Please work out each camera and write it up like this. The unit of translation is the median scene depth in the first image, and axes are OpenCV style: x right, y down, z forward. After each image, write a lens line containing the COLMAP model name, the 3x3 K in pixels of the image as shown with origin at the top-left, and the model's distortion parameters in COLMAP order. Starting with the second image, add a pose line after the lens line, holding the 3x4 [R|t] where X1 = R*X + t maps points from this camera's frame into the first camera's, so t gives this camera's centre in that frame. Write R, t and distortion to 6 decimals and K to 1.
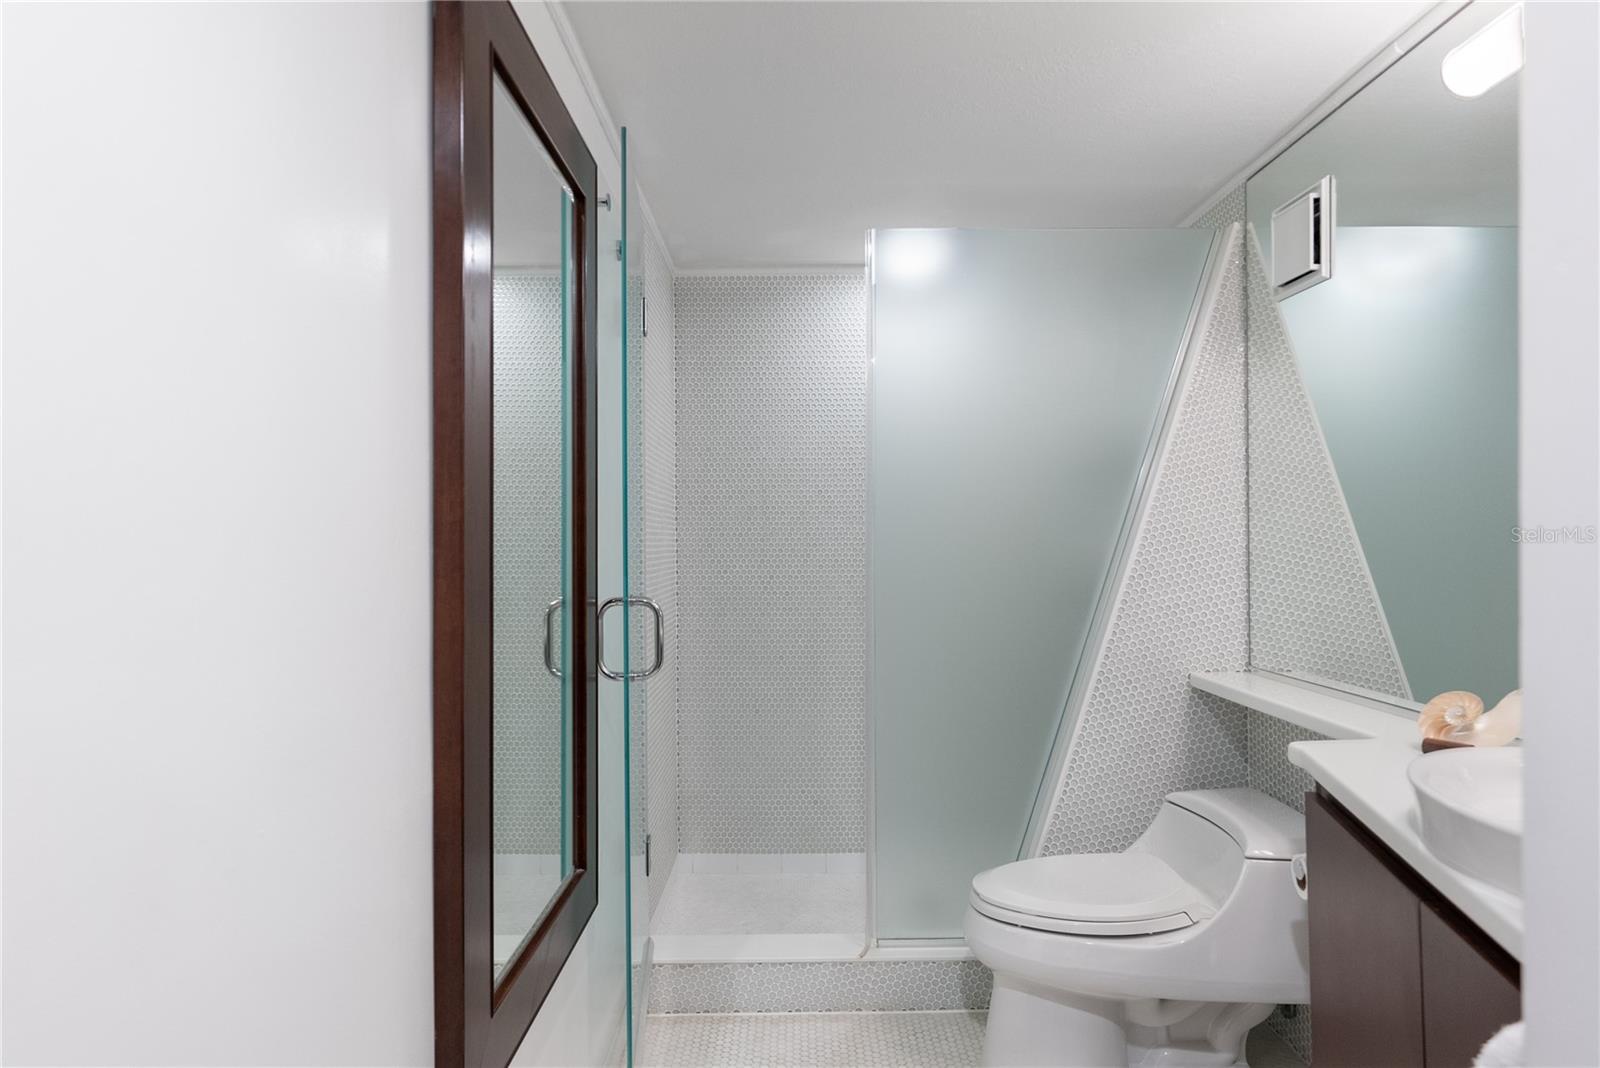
lens RADIAL K [[916.9, 0, 794.4], [0, 916.9, 535.2], [0, 0, 1]] dist [-0.006290, 0.003338]
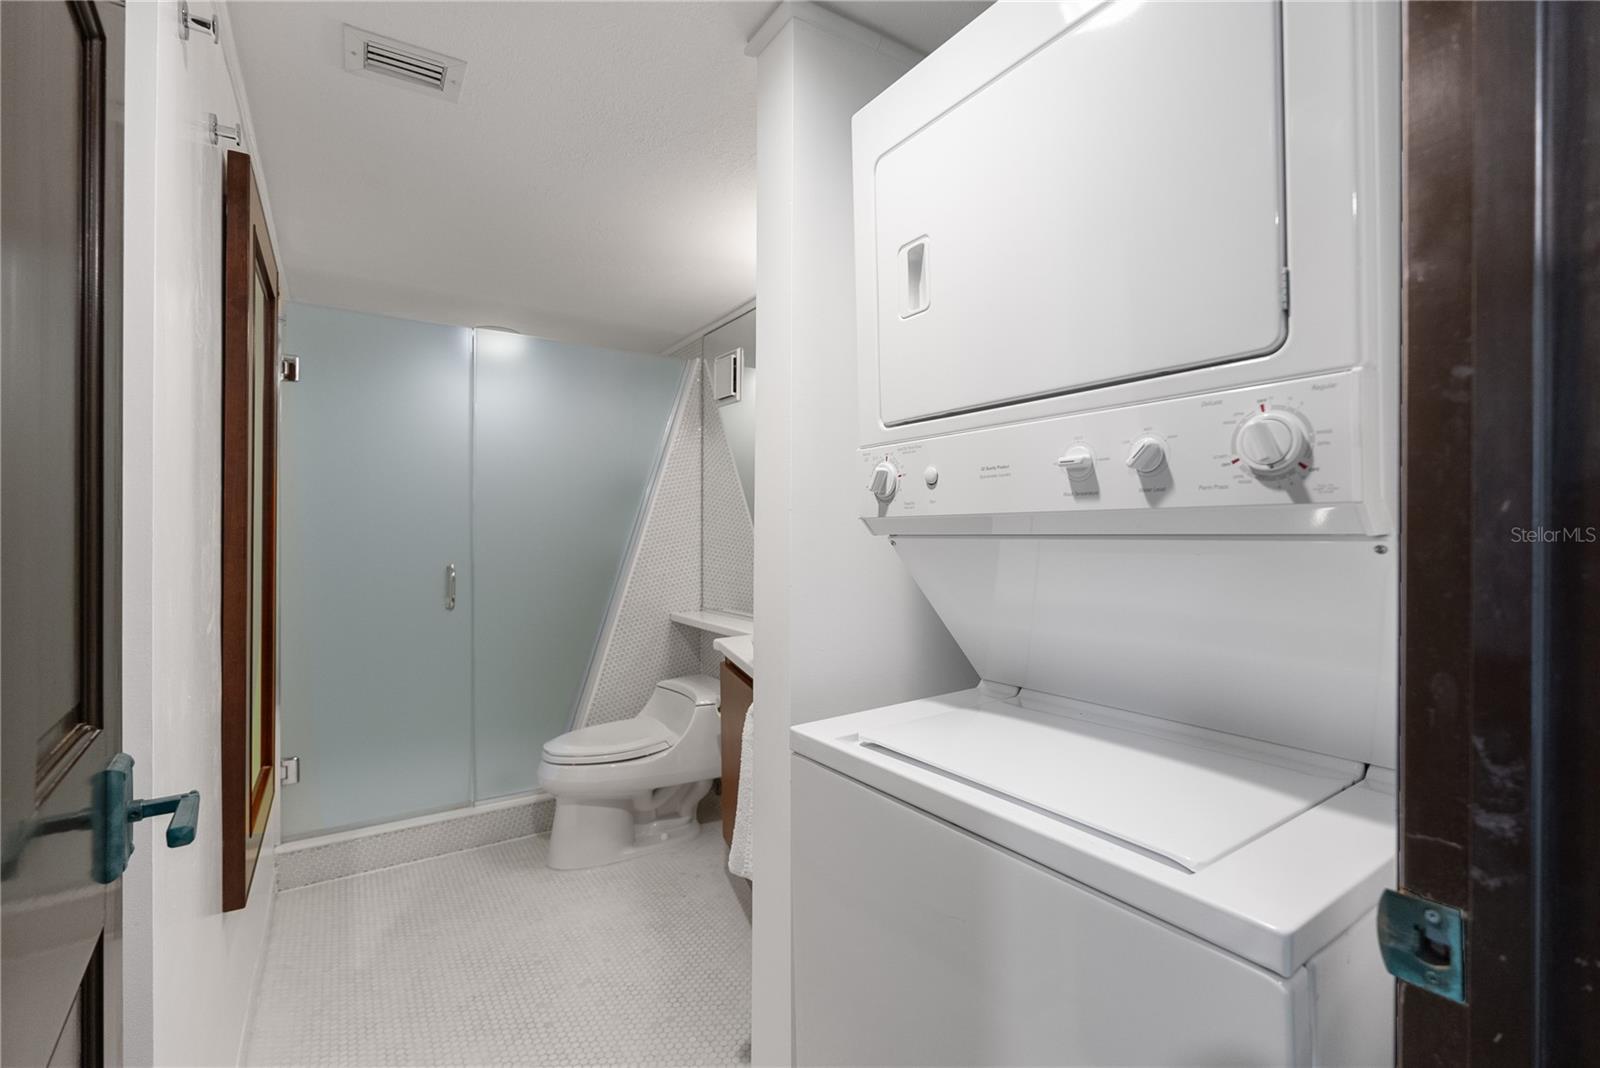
lens RADIAL K [[718.4, 0, 803.4], [0, 718.4, 529.8], [0, 0, 1]] dist [-0.006399, 0.000693]
pose [[0.839495, 0.007952, 0.543309, -0.103539], [-0.009721, 0.999953, 0.000385, -0.011304], [-0.543280, -0.005605, 0.839533, -0.293307]]
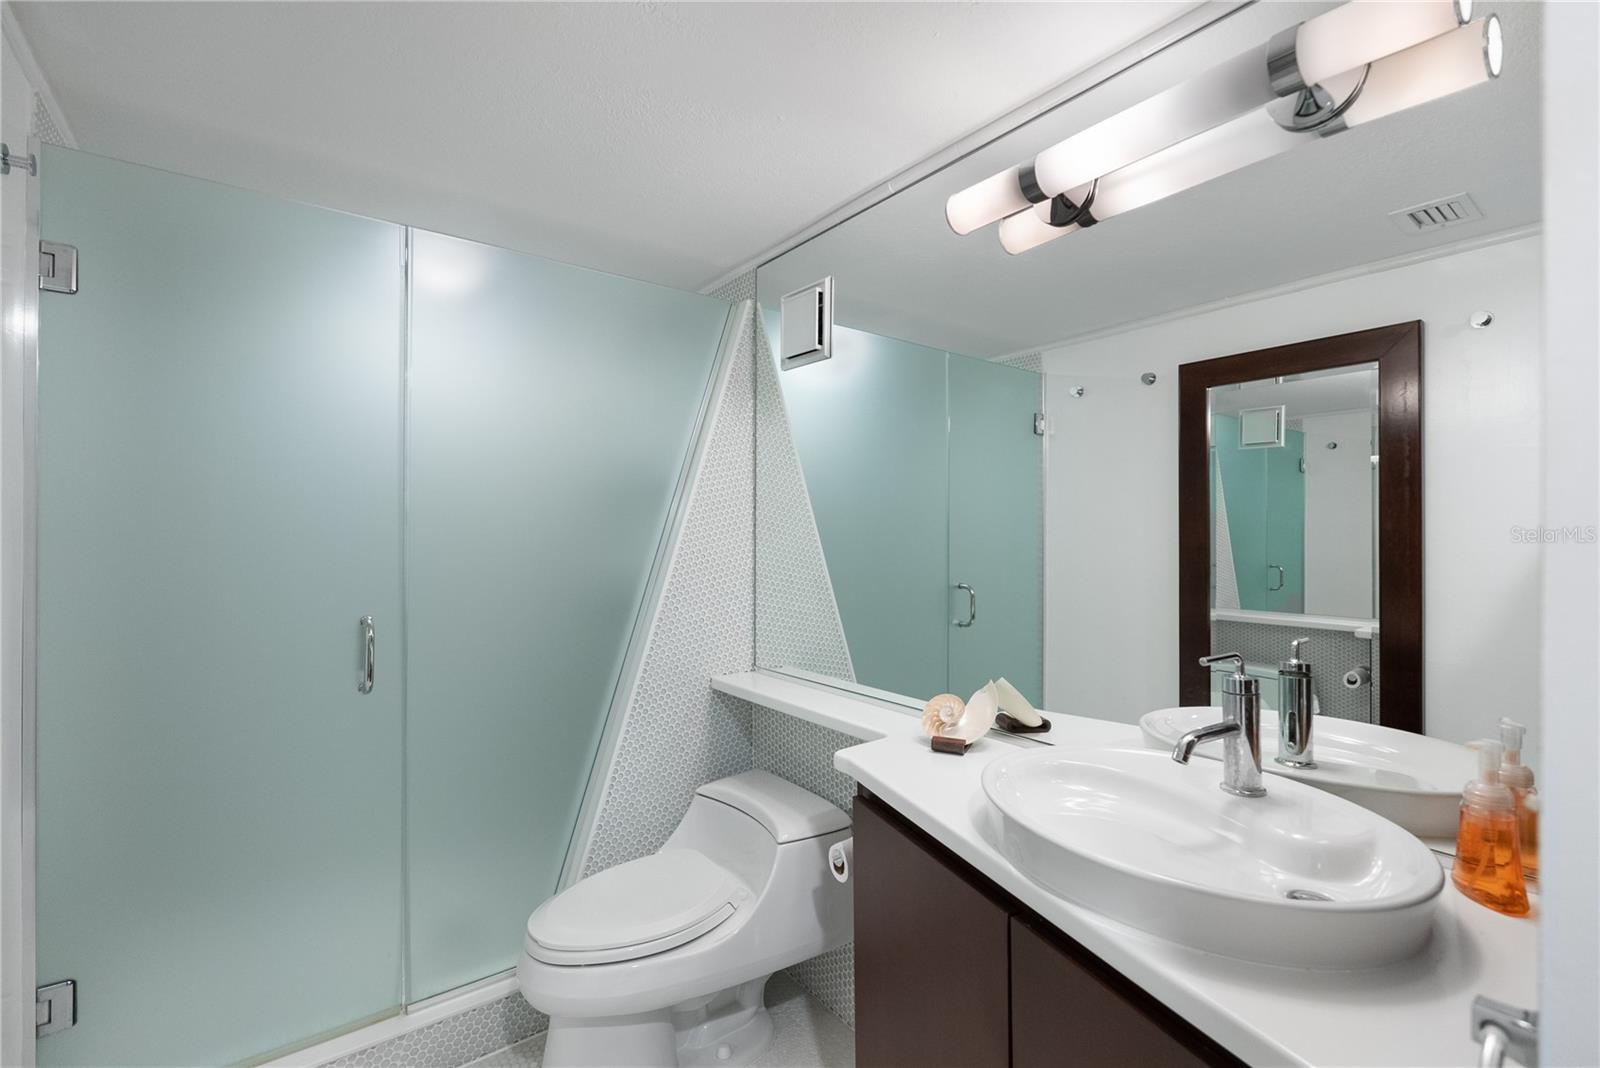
lens RADIAL K [[718.4, 0, 798.1], [0, 718.4, 530.3], [0, 0, 1]] dist [-0.006399, 0.000693]
pose [[0.799817, 0.011580, 0.600132, -0.032033], [-0.011178, 0.999928, -0.004397, -0.034904], [-0.600139, -0.003192, 0.799889, 0.207869]]
